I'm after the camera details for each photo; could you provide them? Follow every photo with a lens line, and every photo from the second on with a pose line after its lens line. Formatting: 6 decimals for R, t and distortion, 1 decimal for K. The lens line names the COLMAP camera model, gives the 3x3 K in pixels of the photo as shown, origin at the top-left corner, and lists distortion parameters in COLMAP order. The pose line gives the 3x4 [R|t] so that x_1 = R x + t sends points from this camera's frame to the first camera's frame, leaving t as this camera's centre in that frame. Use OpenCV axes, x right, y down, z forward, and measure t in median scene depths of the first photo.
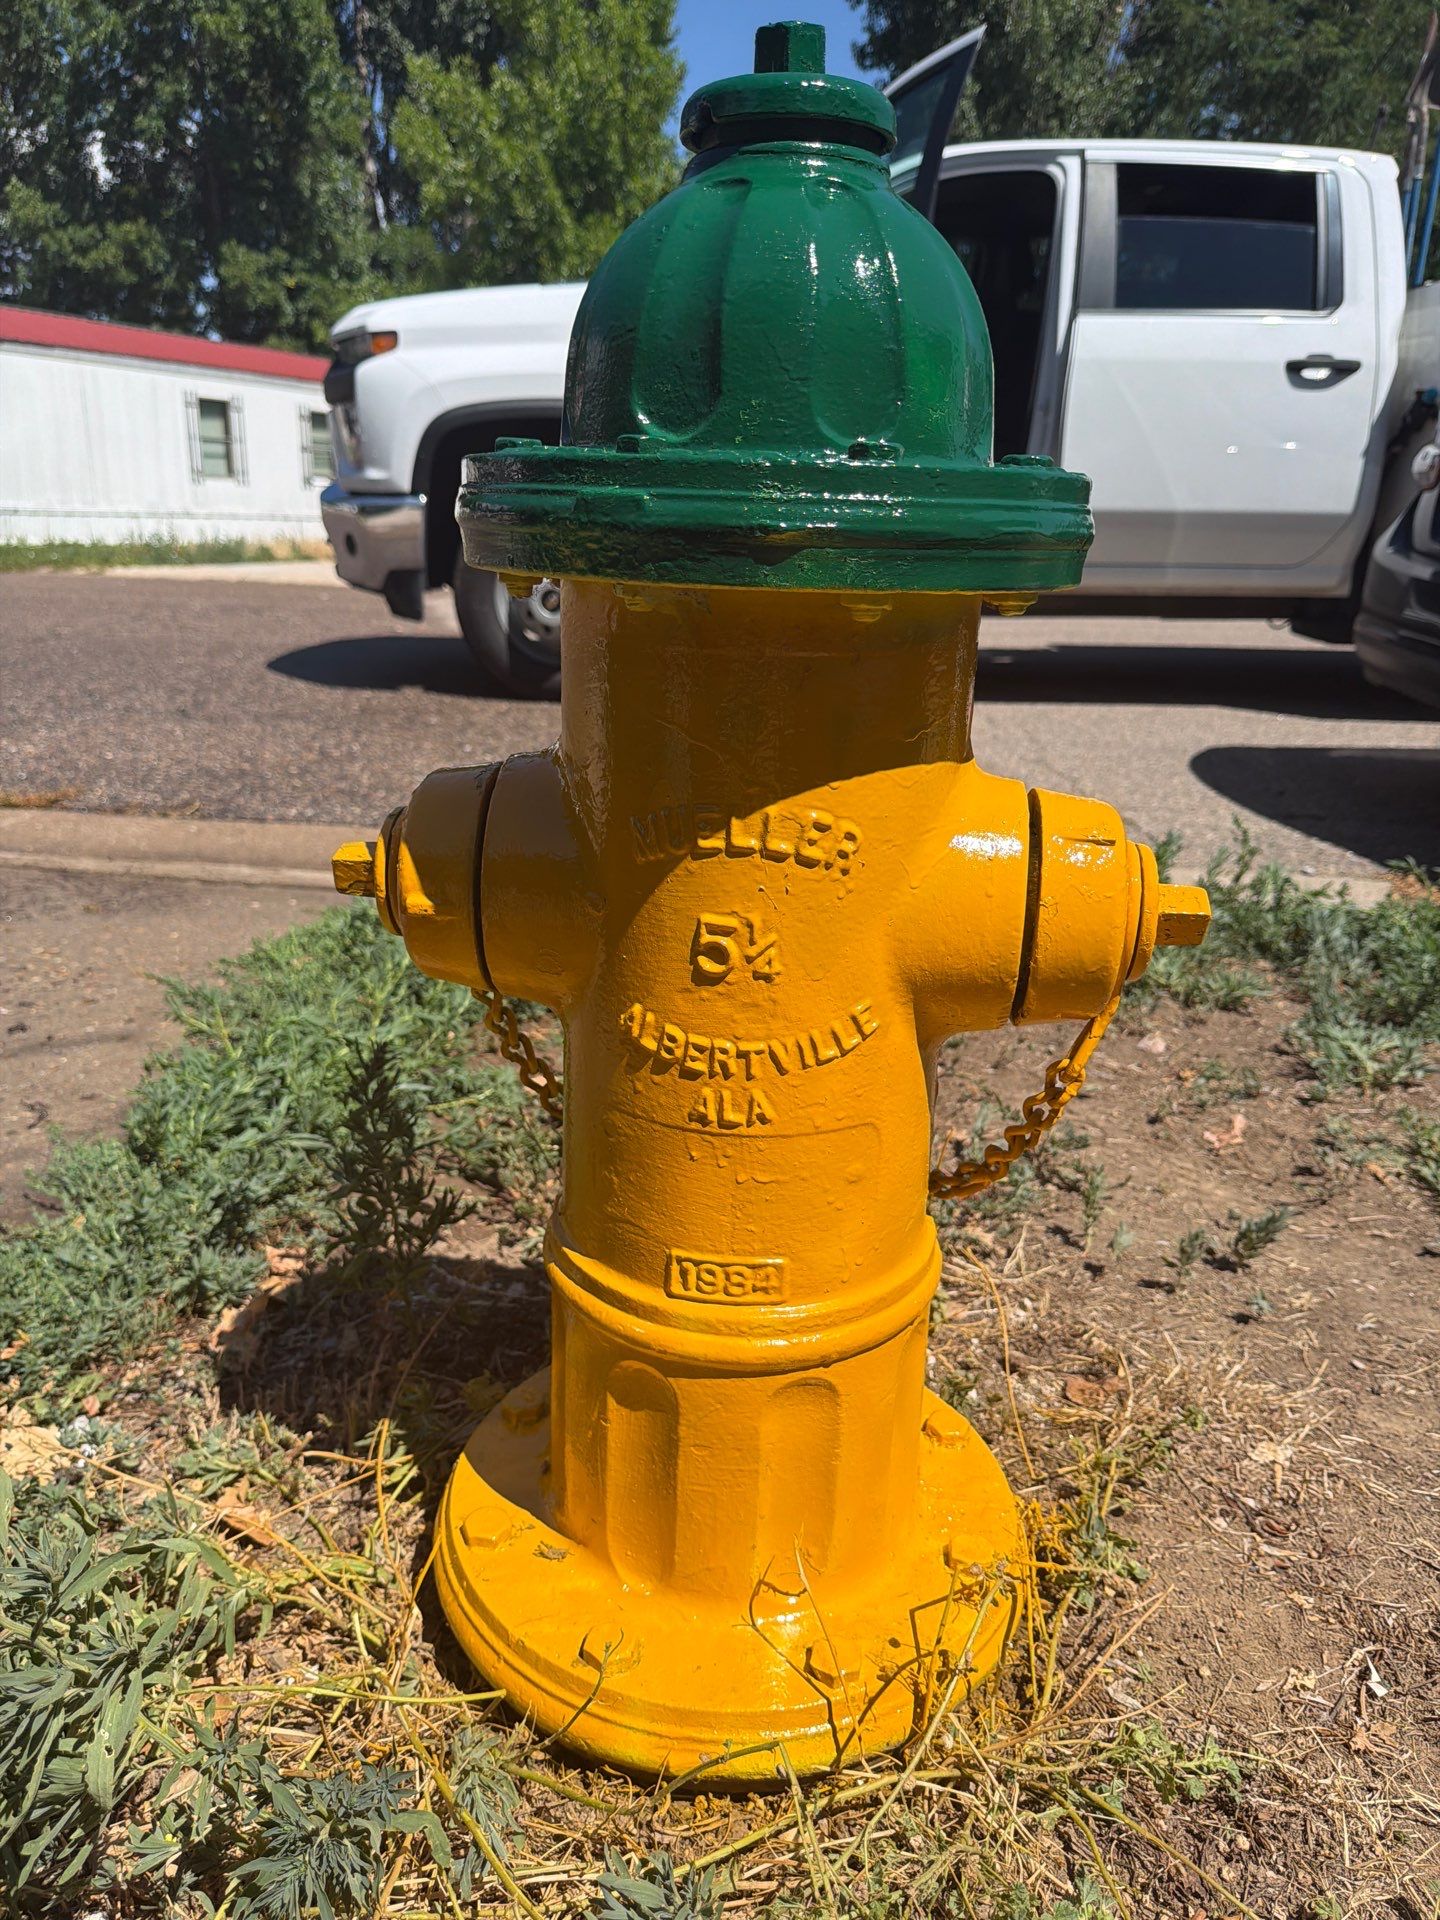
lens RADIAL K [[1404.6, 0, 720.0], [0, 1404.6, 960.0], [0, 0, 1]] dist [0.078379, -0.187955]
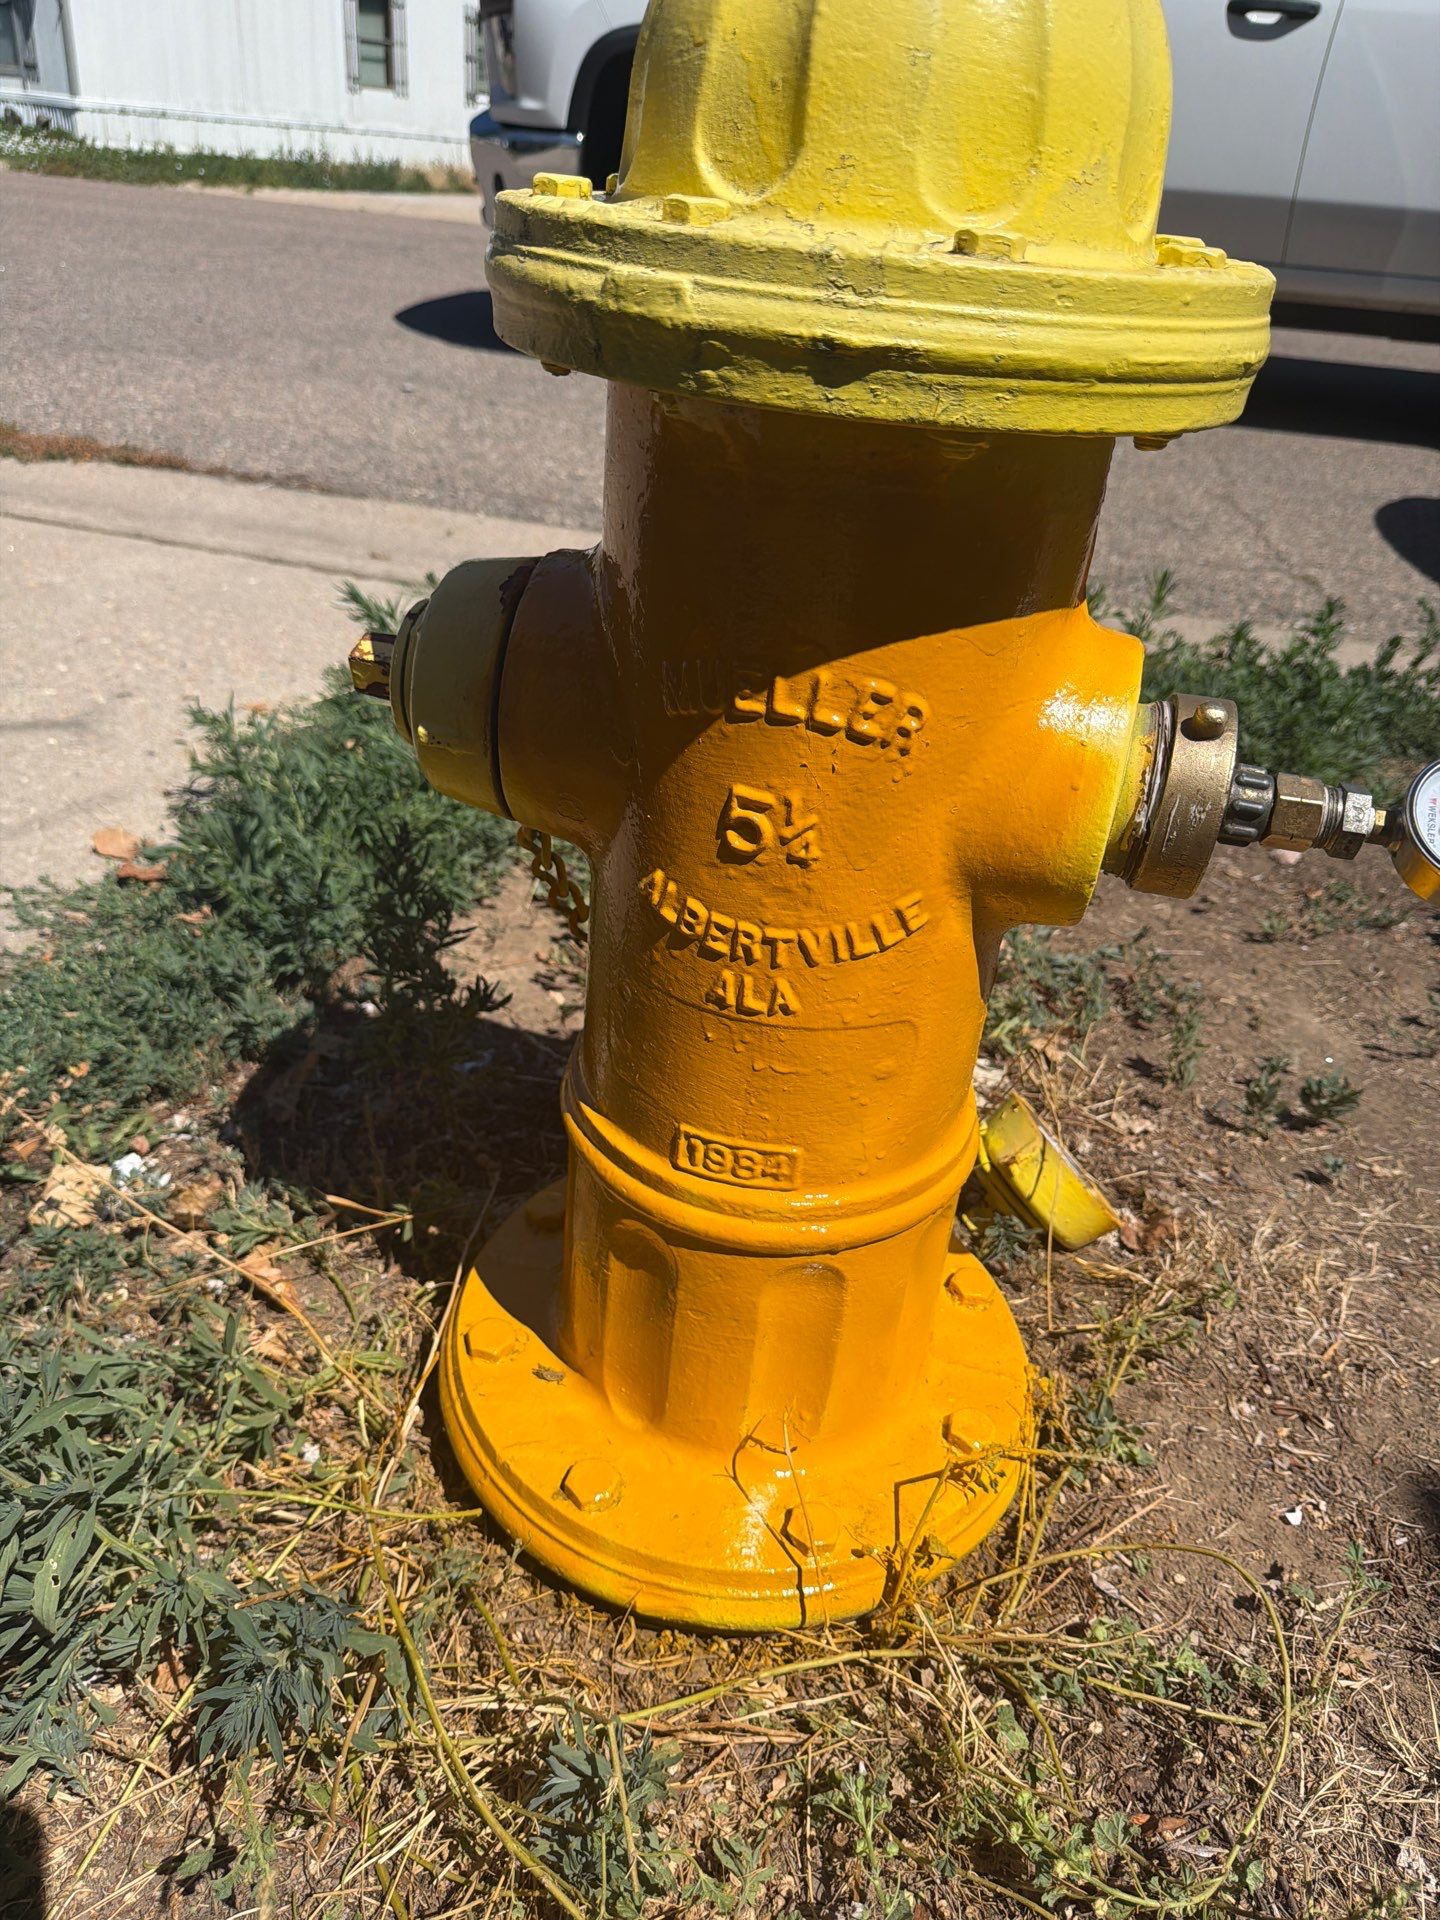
lens RADIAL K [[1396.2, 0, 720.0], [0, 1396.2, 960.0], [0, 0, 1]] dist [0.034032, -0.054991]
pose [[0.990877, 0.107451, -0.081341, 0.055617], [-0.087067, 0.971108, 0.222191, -0.109221], [0.102865, -0.213082, 0.971604, 0.123361]]
